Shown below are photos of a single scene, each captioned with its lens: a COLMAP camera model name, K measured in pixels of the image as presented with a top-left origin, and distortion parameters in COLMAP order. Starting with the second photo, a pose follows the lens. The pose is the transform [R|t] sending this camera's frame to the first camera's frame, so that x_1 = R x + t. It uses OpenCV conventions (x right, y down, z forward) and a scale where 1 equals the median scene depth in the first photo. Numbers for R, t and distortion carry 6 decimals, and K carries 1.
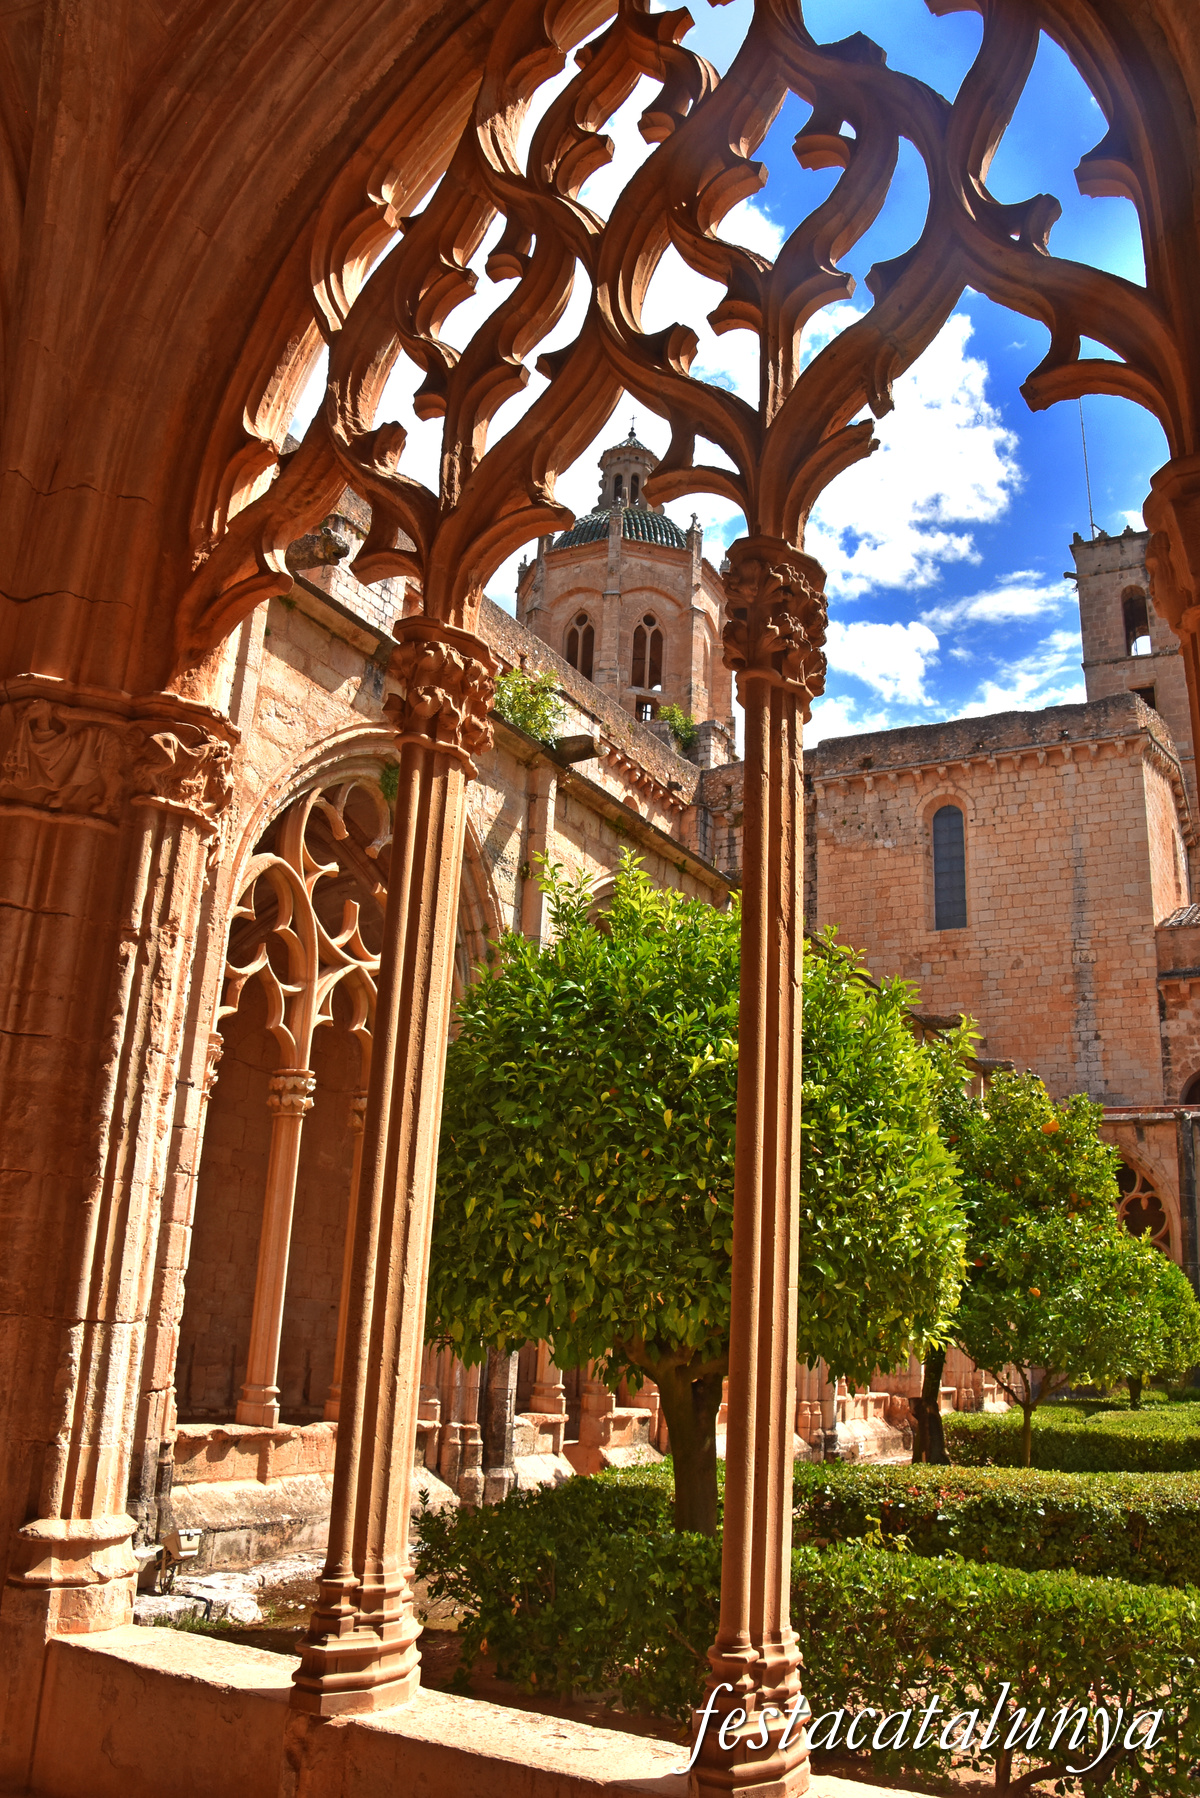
lens RADIAL K [[1412.0, 0, 567.7], [0, 1412.0, 905.2], [0, 0, 1]] dist [-0.154006, 0.090470]
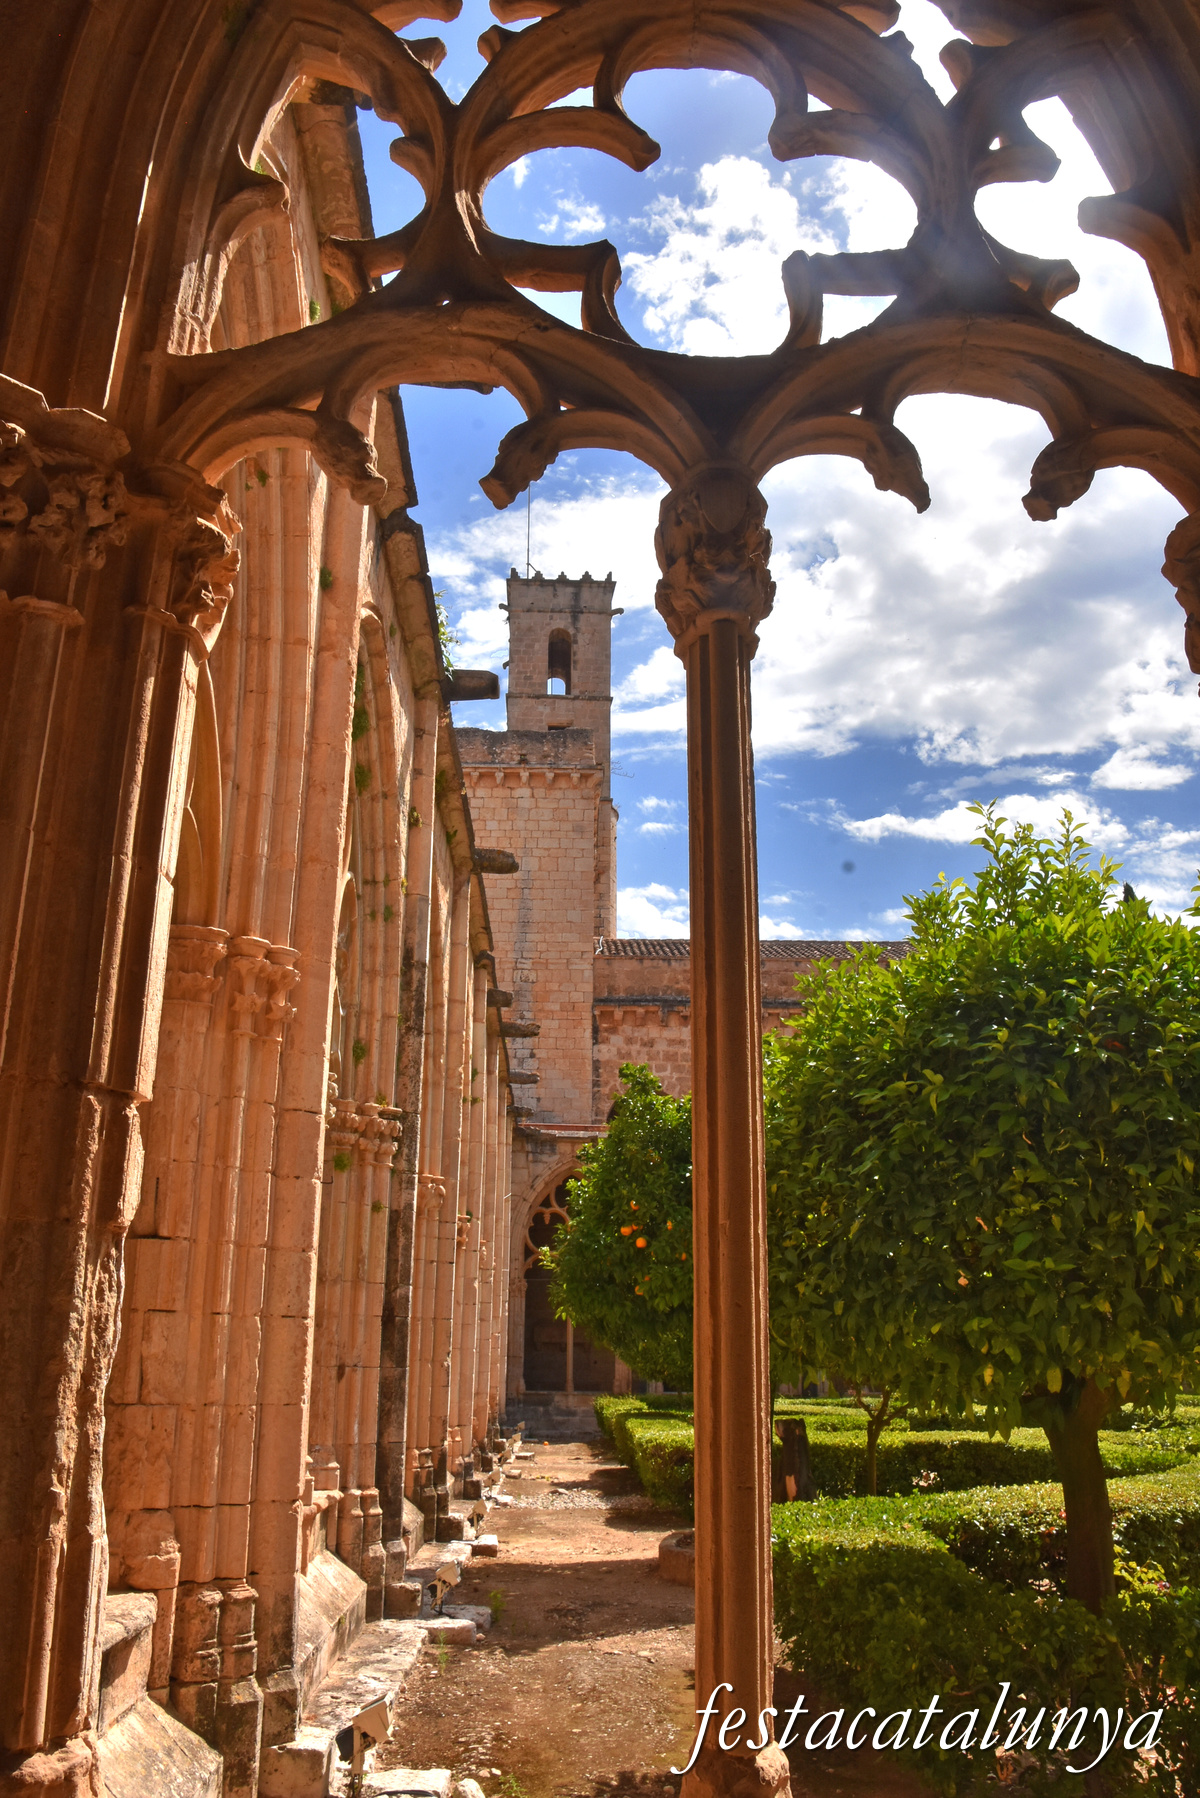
lens RADIAL K [[1412.0, 0, 567.7], [0, 1412.0, 905.2], [0, 0, 1]] dist [-0.154006, 0.090470]
pose [[0.861043, 0.110707, 0.496336, -0.113456], [-0.108993, 0.993510, -0.032519, 0.014092], [-0.496715, -0.026097, 0.867521, 0.071977]]
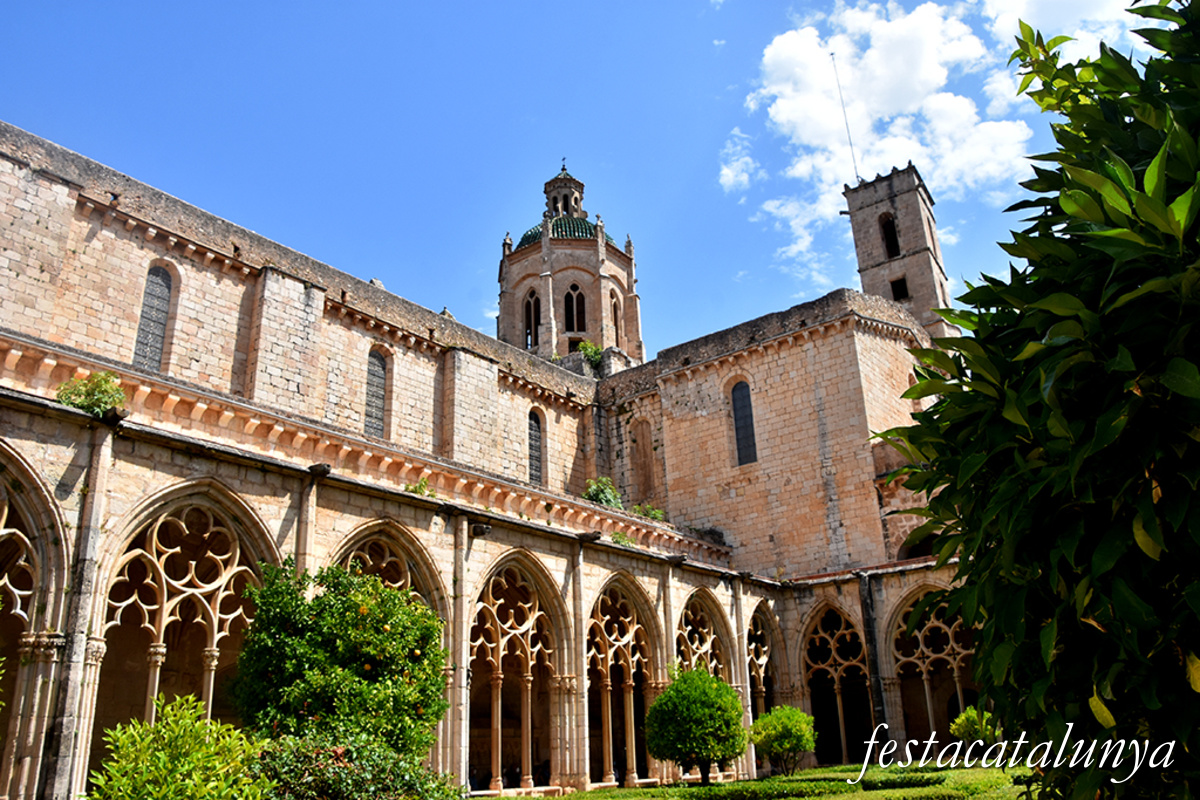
lens RADIAL K [[942.4, 0, 600.0], [0, 942.4, 400.0], [0, 0, 1]] dist [-0.154006, 0.090470]
pose [[0.984056, -0.141685, -0.107512, 0.229927], [0.132676, 0.987351, -0.086799, 0.015068], [0.118450, 0.071151, 0.990407, -0.011387]]
